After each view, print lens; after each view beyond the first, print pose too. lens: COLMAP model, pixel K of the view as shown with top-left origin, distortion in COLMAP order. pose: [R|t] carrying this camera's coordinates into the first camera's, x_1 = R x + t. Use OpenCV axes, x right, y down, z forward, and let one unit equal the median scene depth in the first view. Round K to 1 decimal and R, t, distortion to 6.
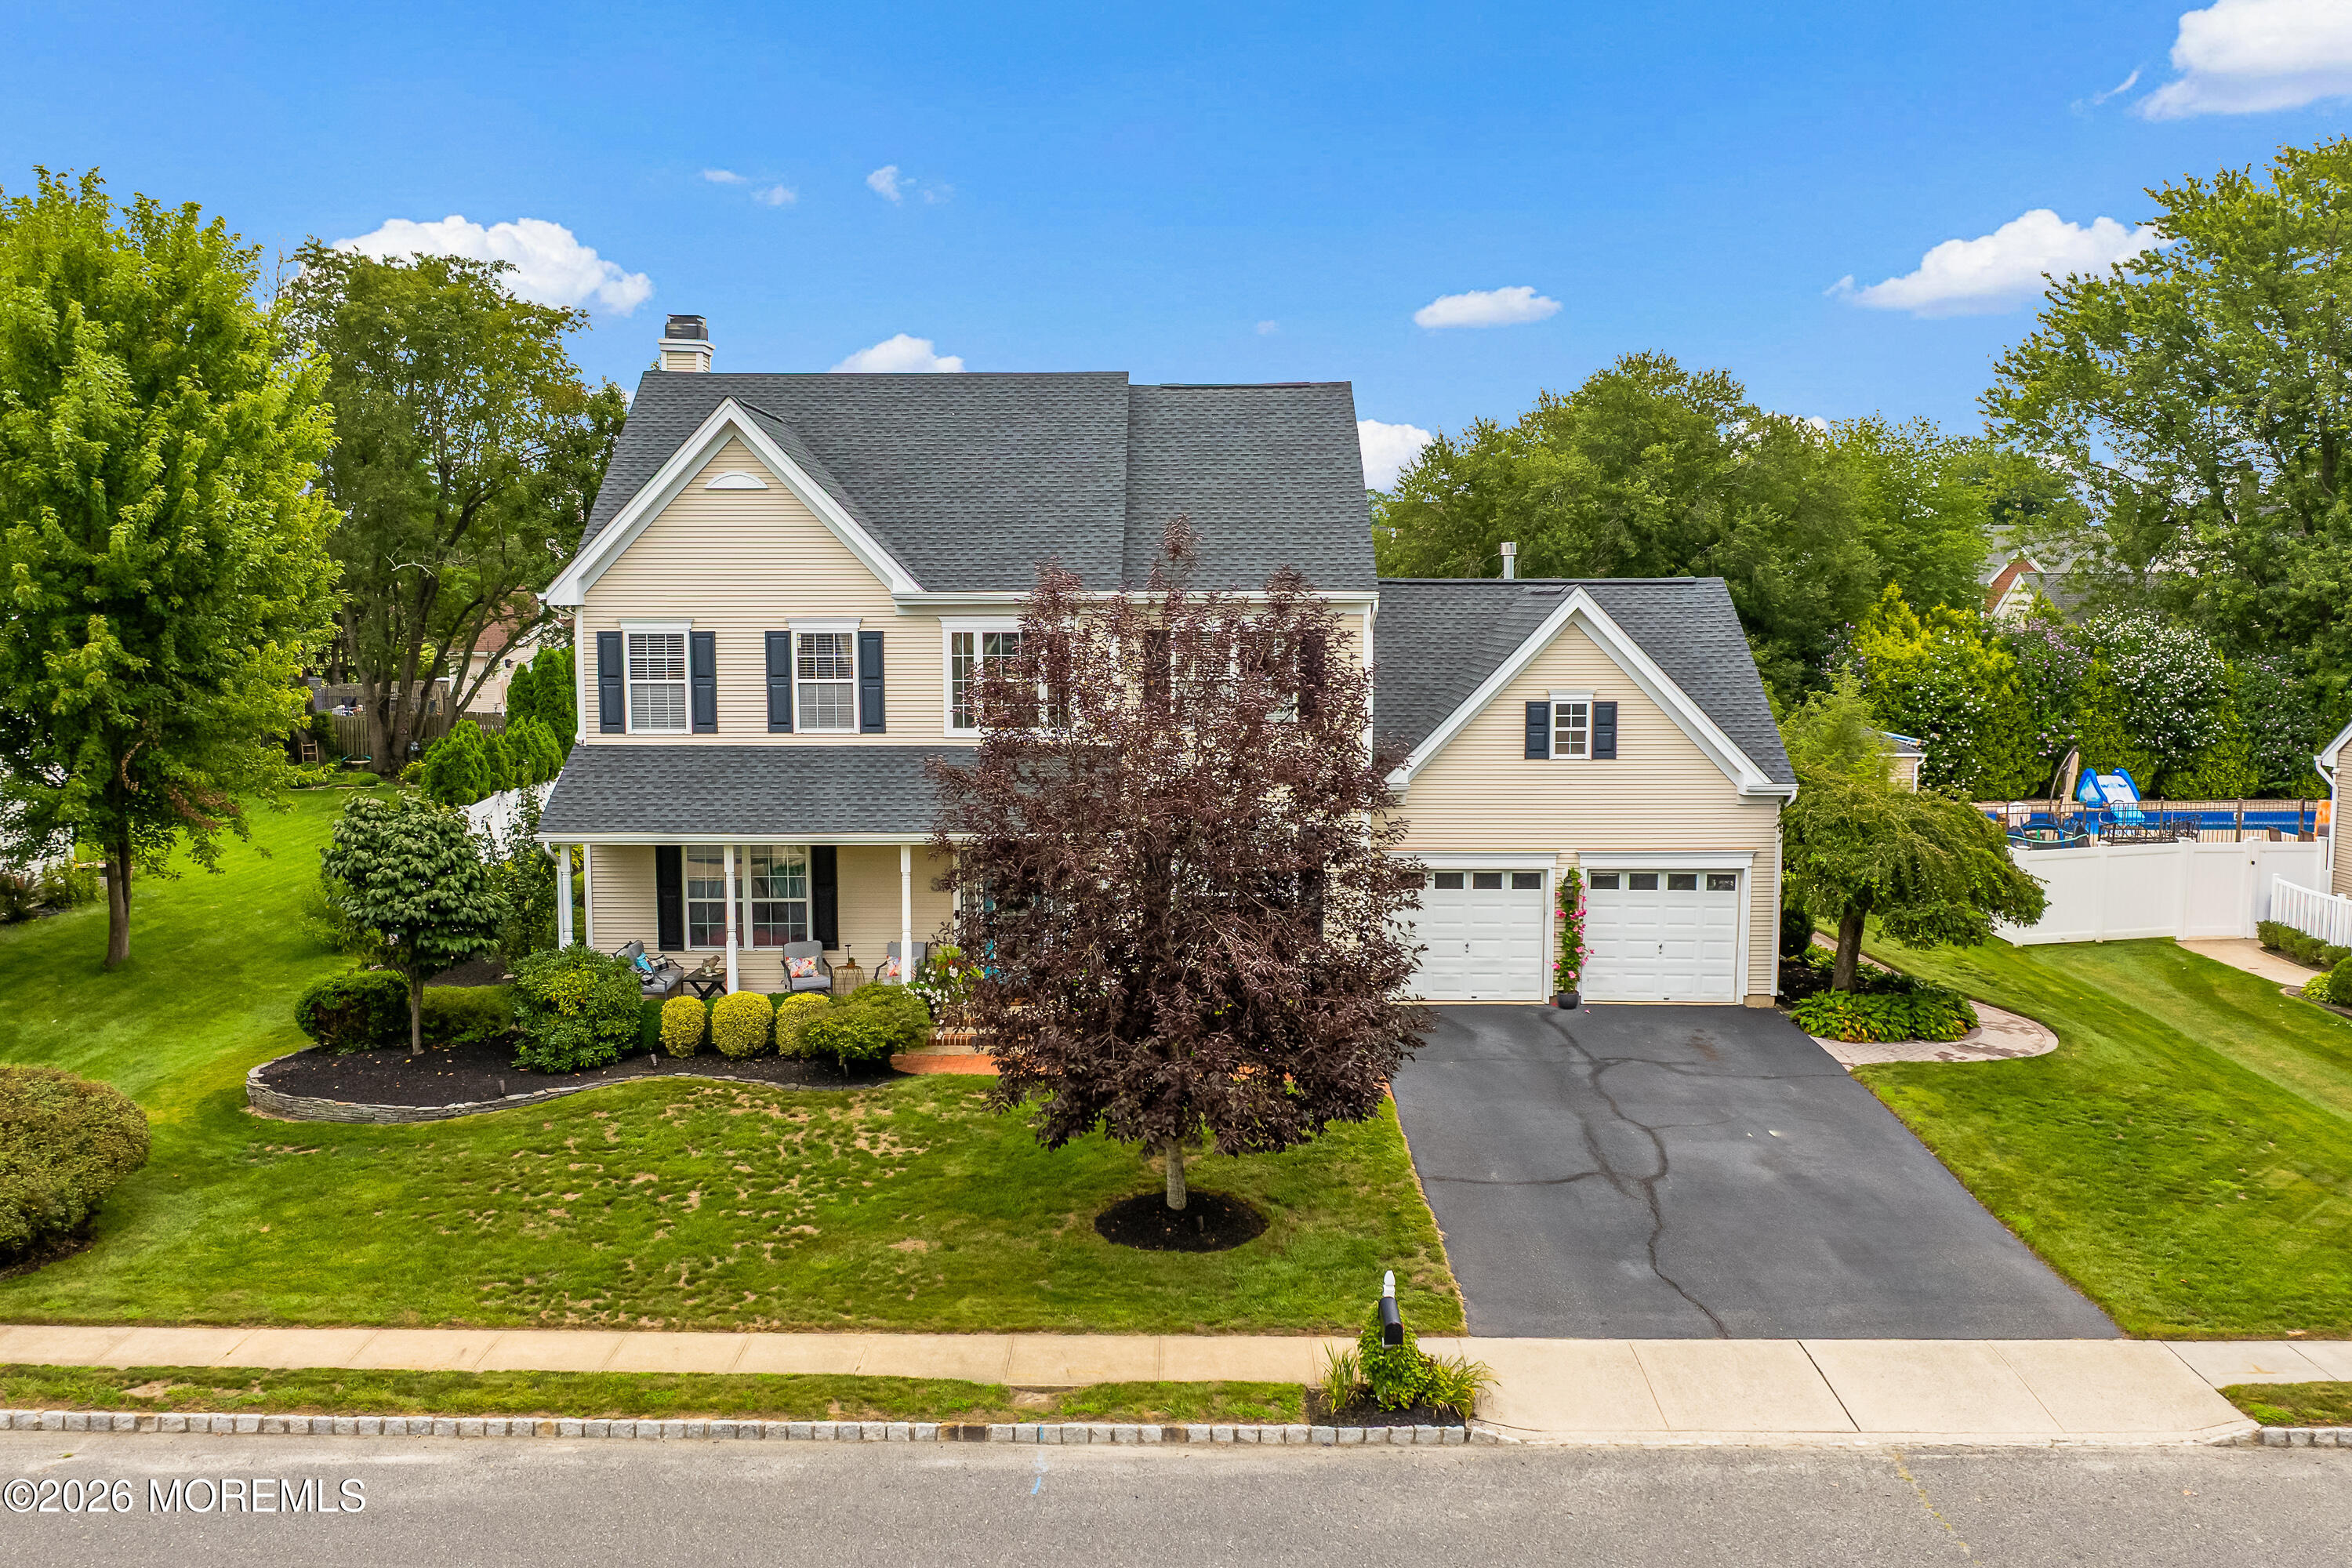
lens RADIAL K [[2137.8, 0, 1153.4], [0, 2137.8, 878.5], [0, 0, 1]] dist [-0.017873, 0.000000]
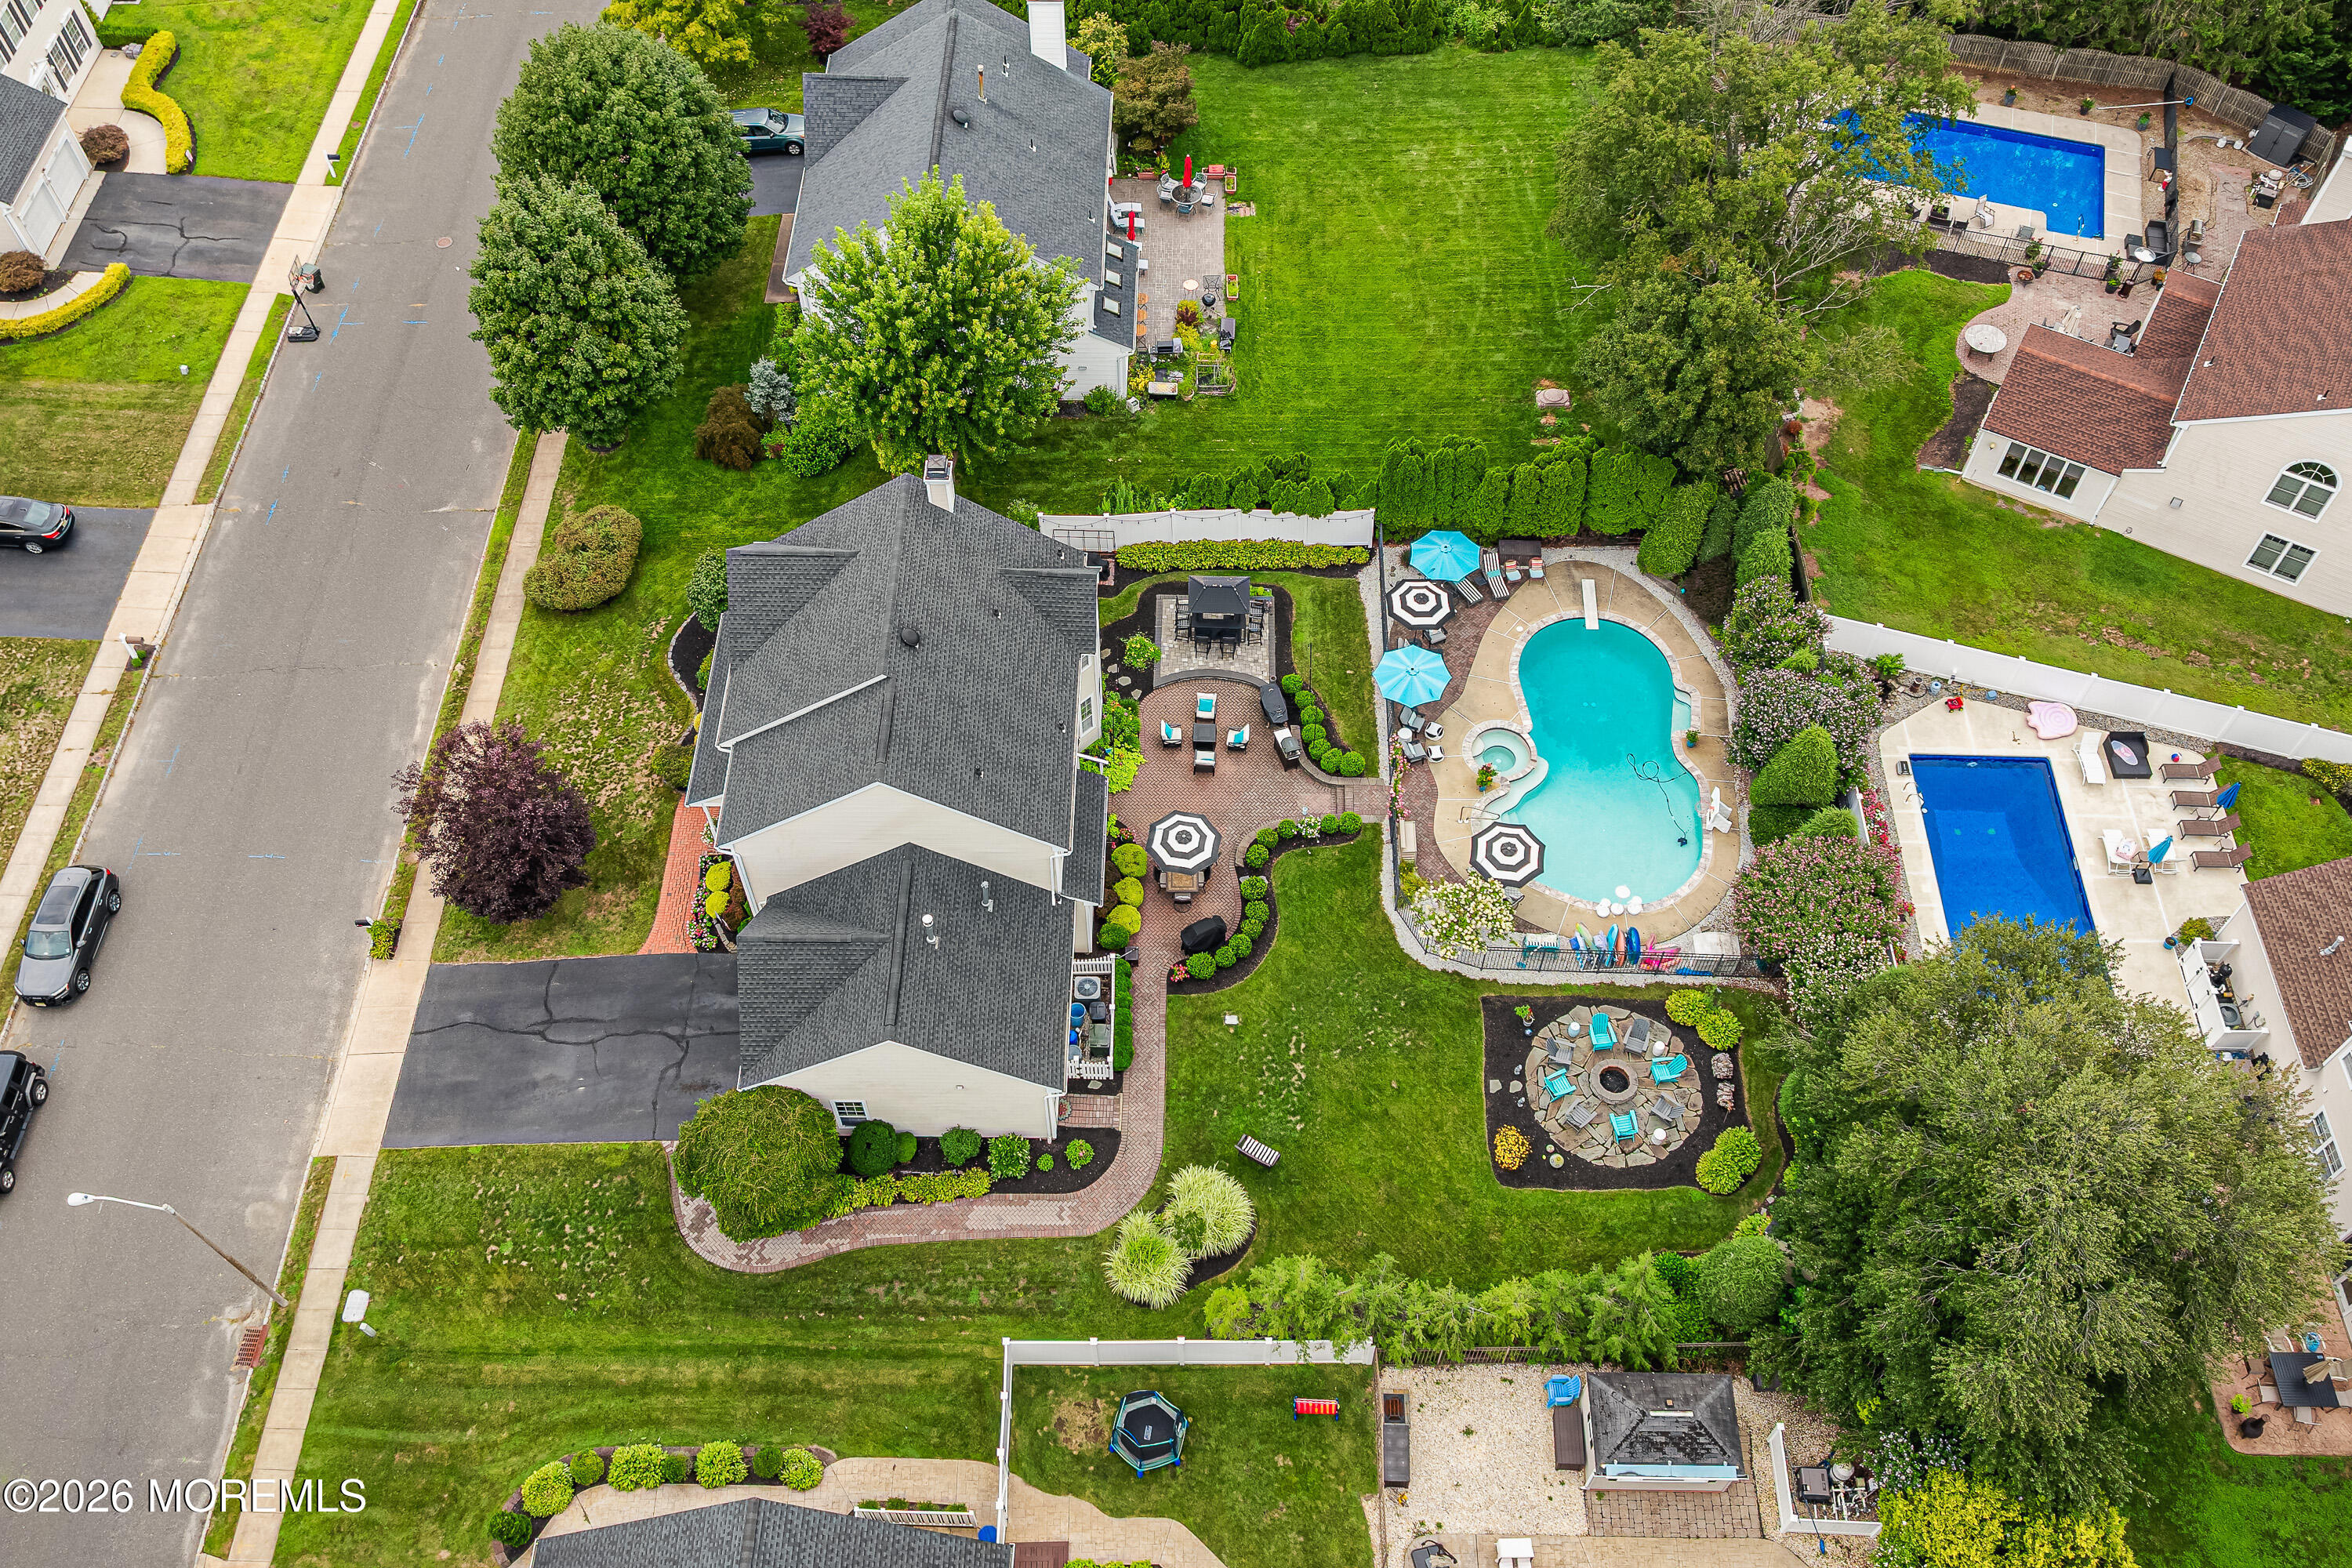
lens RADIAL K [[1971.2, 0, 1180.8], [0, 1971.2, 767.7], [0, 0, 1]] dist [-0.018722, -0.010606]
pose [[-0.003750, 0.815701, -0.578461, 1.130157], [-0.129704, 0.573182, 0.809098, -1.756863], [0.991546, 0.078062, 0.103650, 1.235828]]
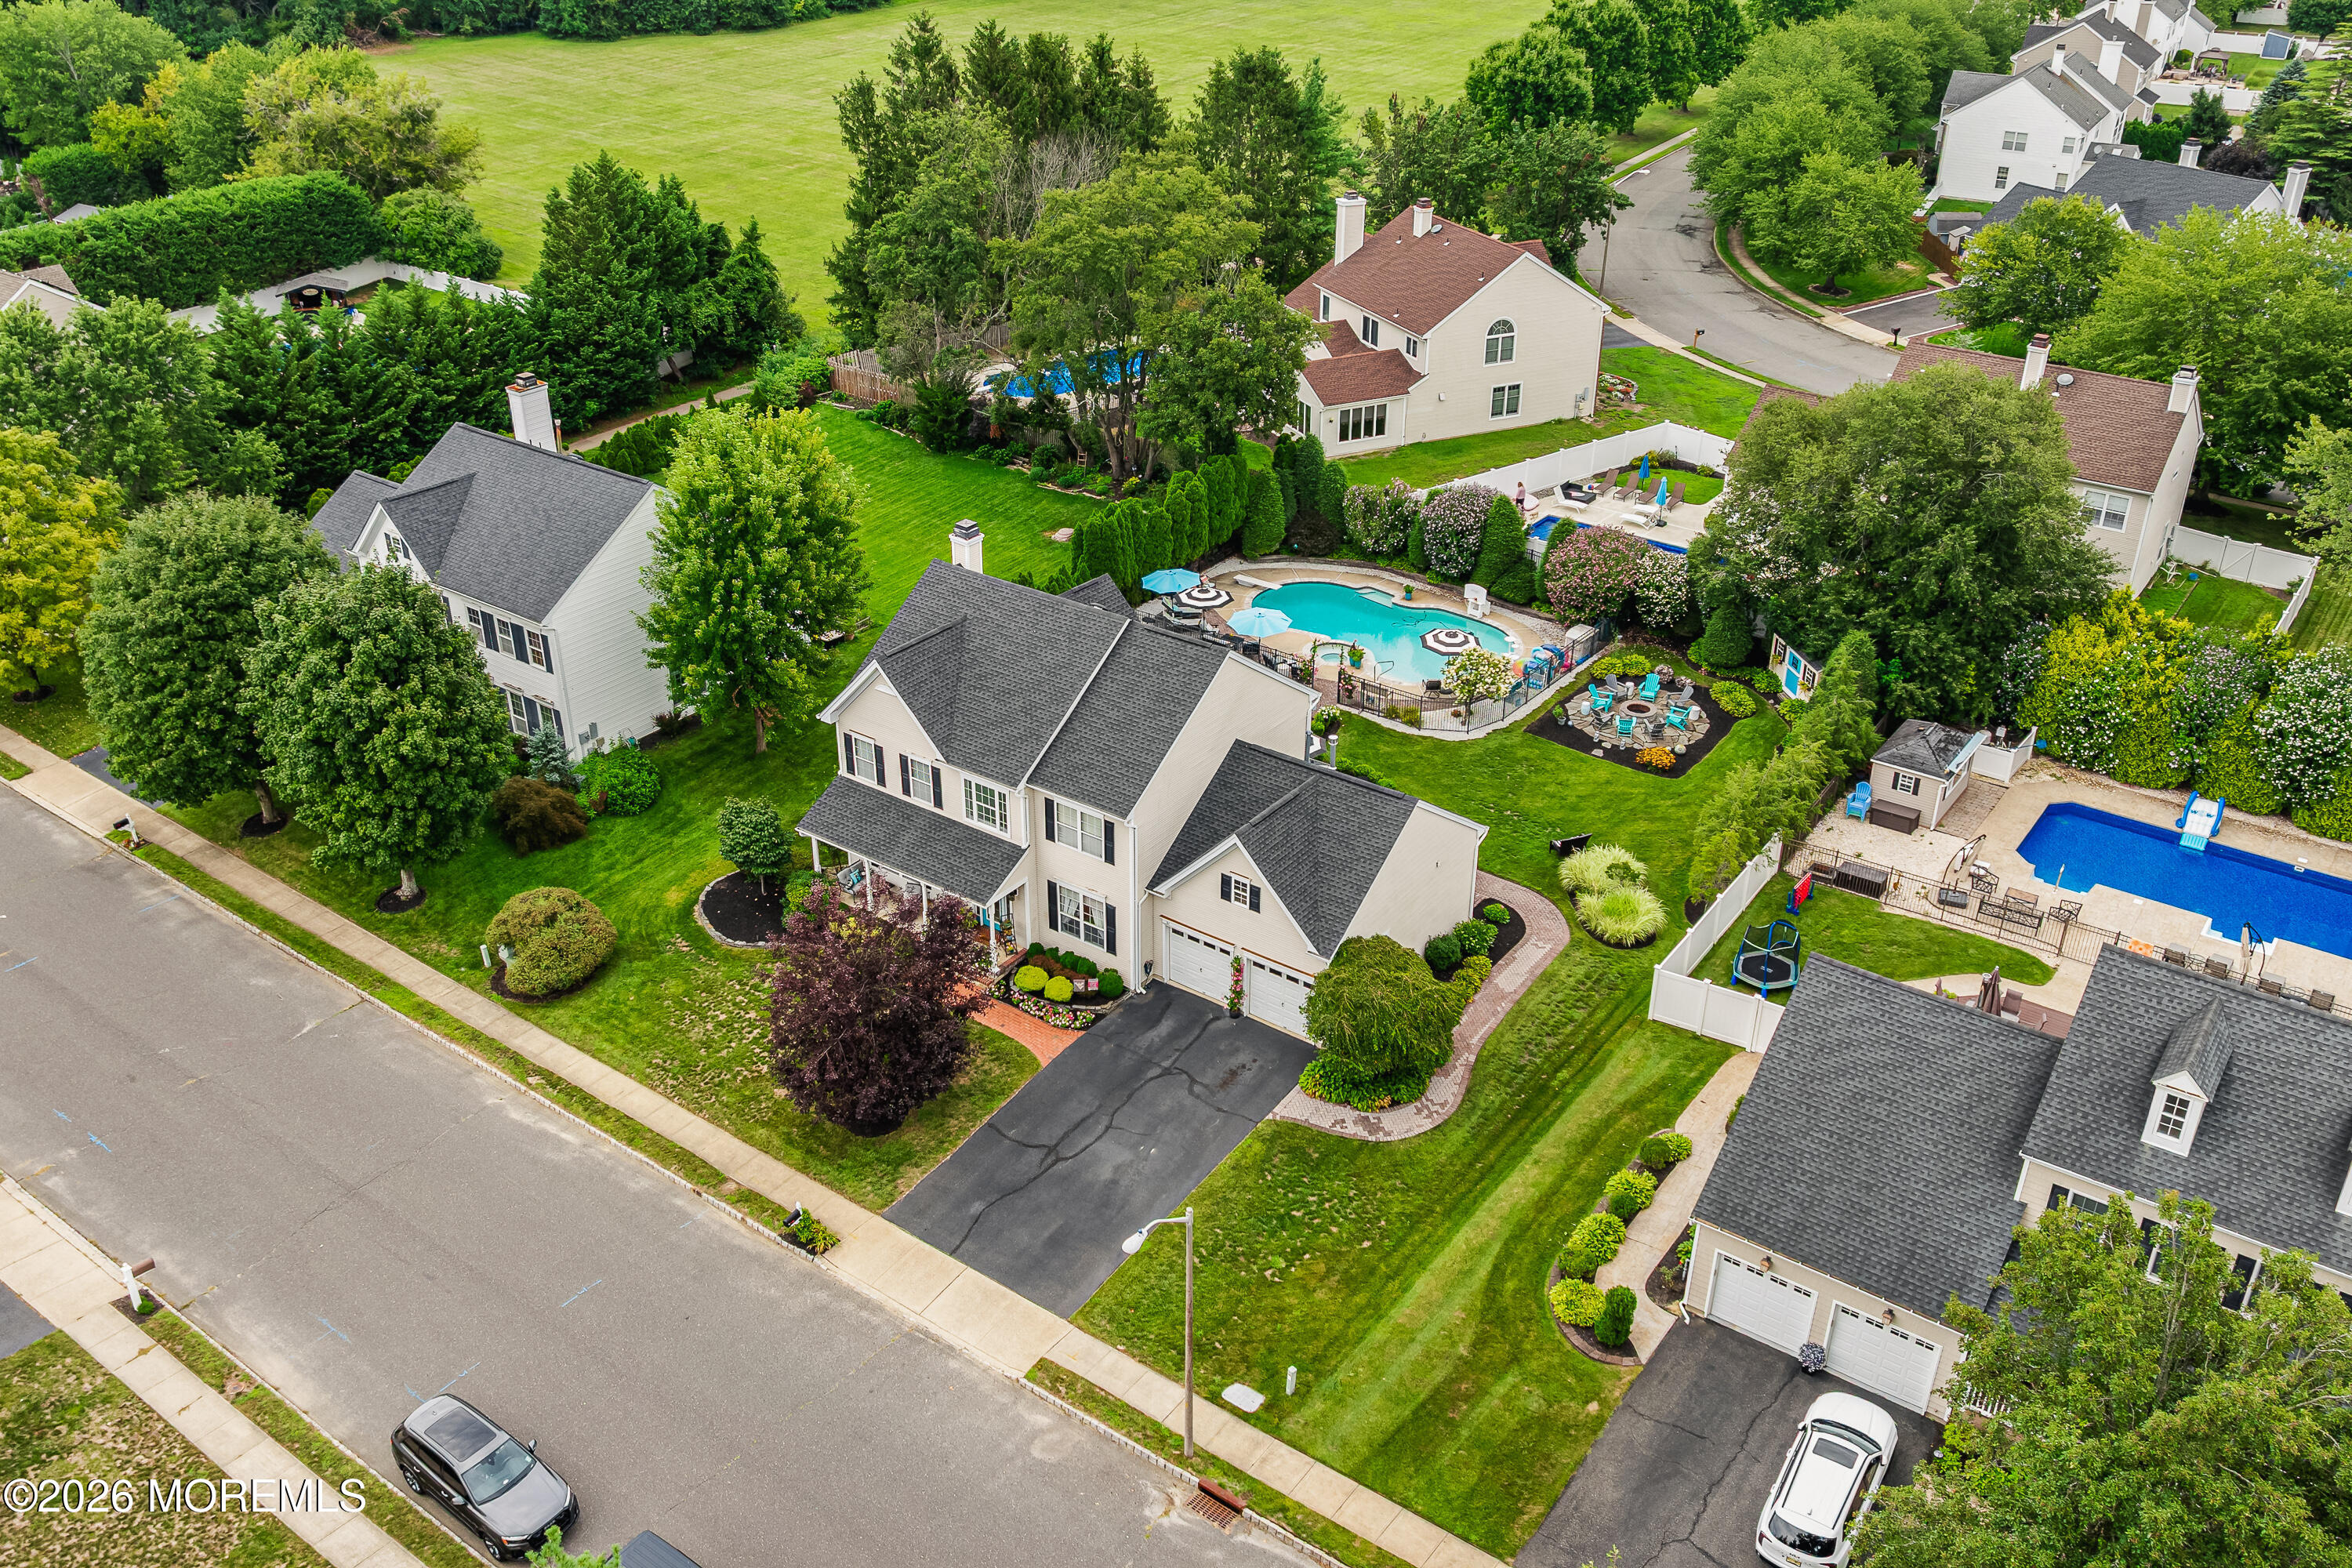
lens RADIAL K [[1971.2, 0, 1186.7], [0, 1971.2, 761.2], [0, 0, 1]] dist [-0.018722, -0.010606]
pose [[0.812373, 0.277519, -0.512868, 1.082512], [-0.081211, 0.924768, 0.371765, -0.874148], [0.577455, -0.260361, 0.773794, -0.382878]]
